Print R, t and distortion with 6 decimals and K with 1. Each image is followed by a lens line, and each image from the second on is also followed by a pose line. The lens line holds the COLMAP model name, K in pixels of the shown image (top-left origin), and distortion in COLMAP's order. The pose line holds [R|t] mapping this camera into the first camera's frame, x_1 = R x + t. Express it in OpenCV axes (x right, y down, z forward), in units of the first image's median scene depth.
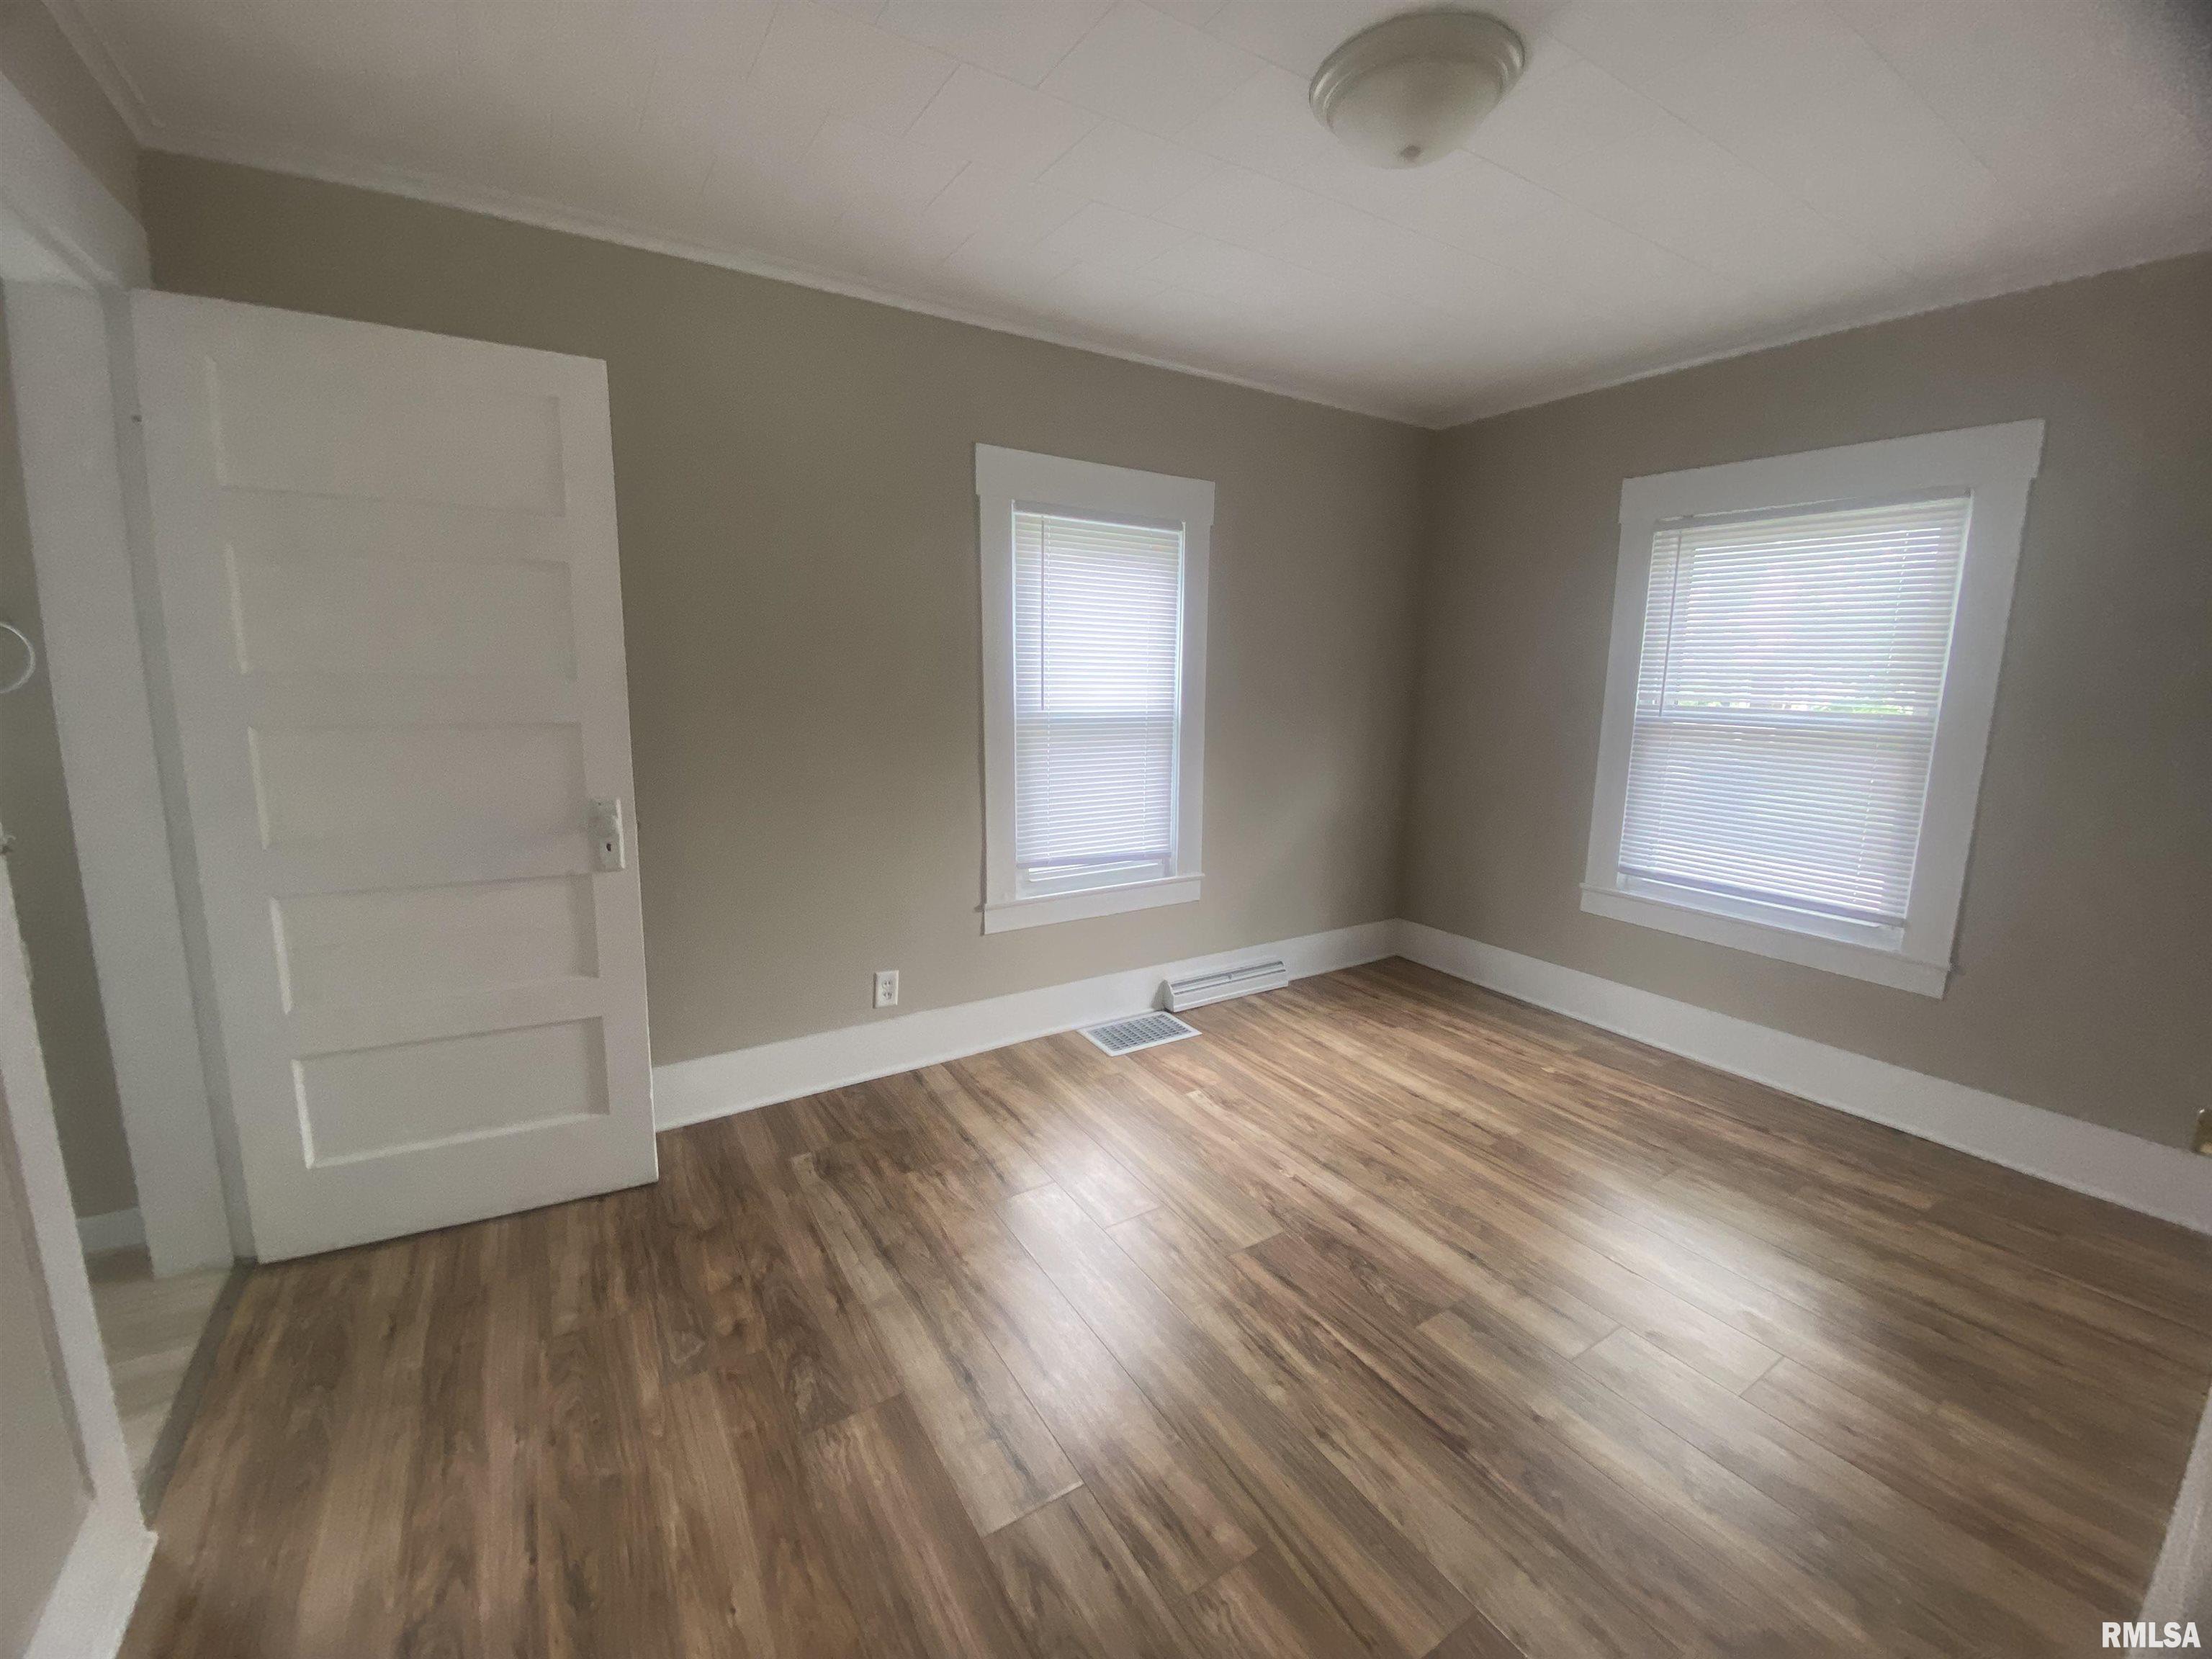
lens RADIAL K [[912.4, 0, 1113.4], [0, 912.4, 823.9], [0, 0, 1]] dist [-0.000436, -0.008429]
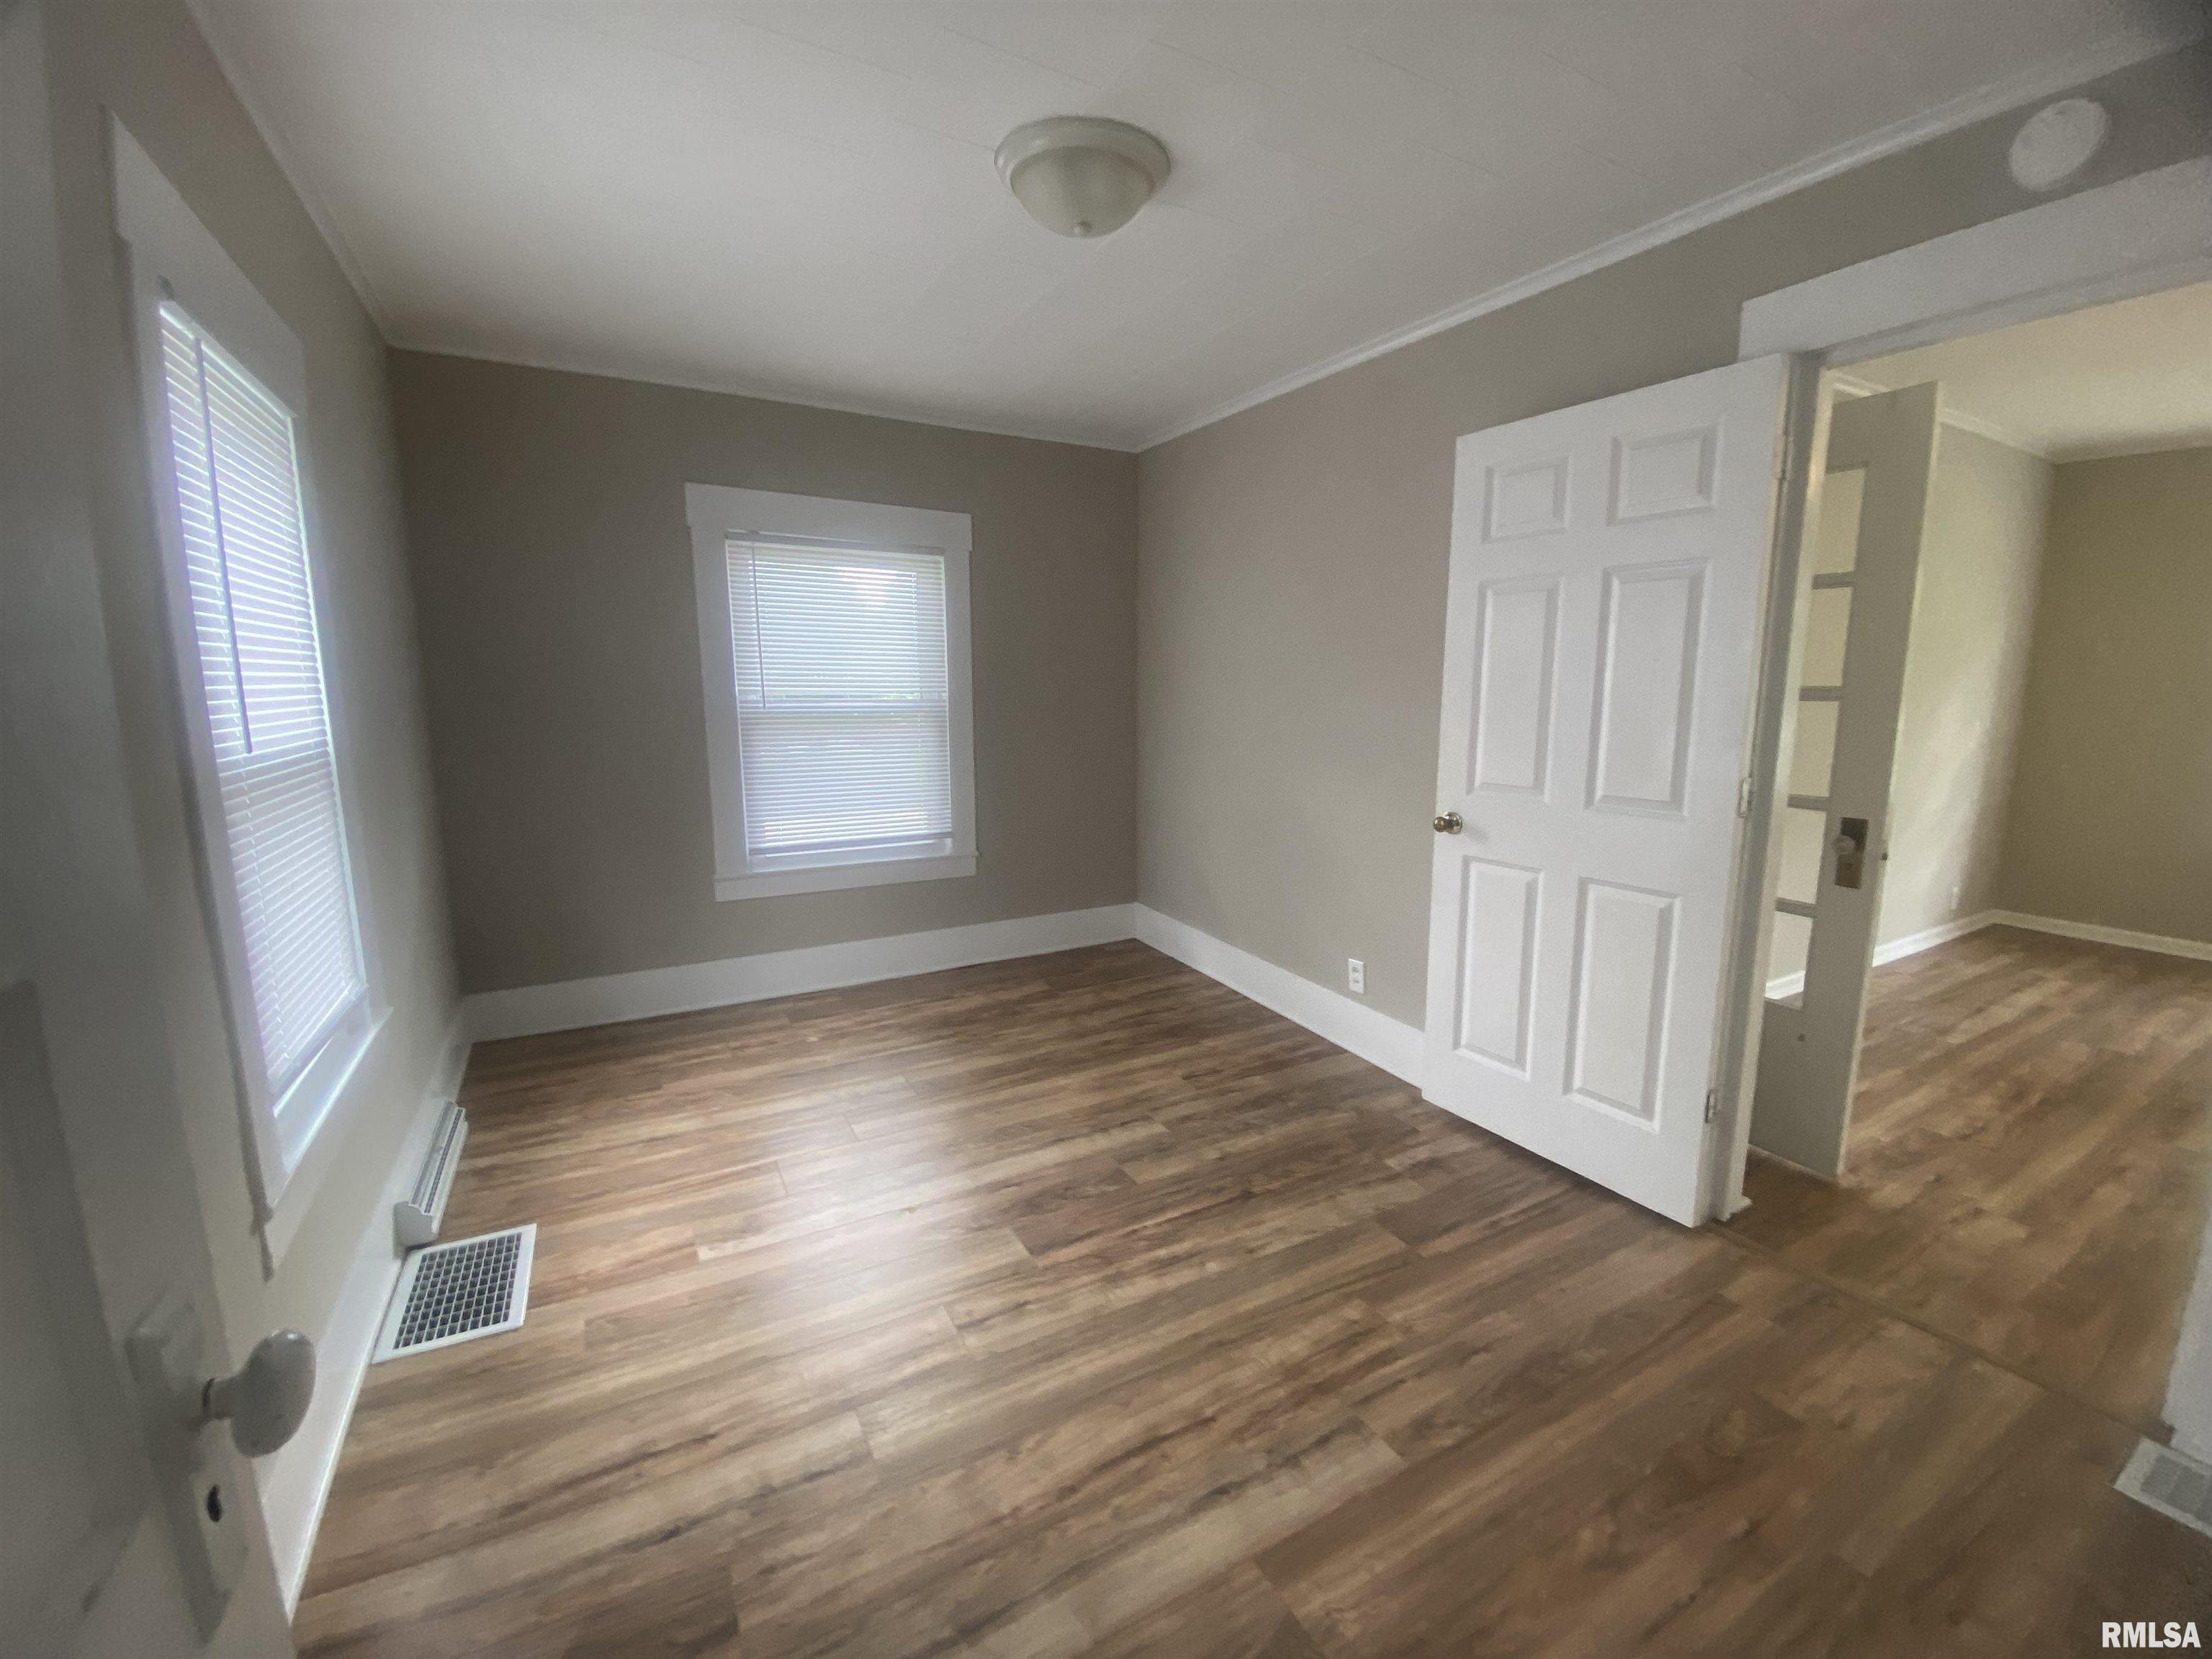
lens RADIAL K [[912.4, 0, 1092.4], [0, 912.4, 820.0], [0, 0, 1]] dist [-0.000436, -0.008429]
pose [[0.065192, -0.177213, 0.982011, -0.559890], [0.176950, 0.970561, 0.163400, -0.108554], [-0.982058, 0.163115, 0.094631, 0.578725]]
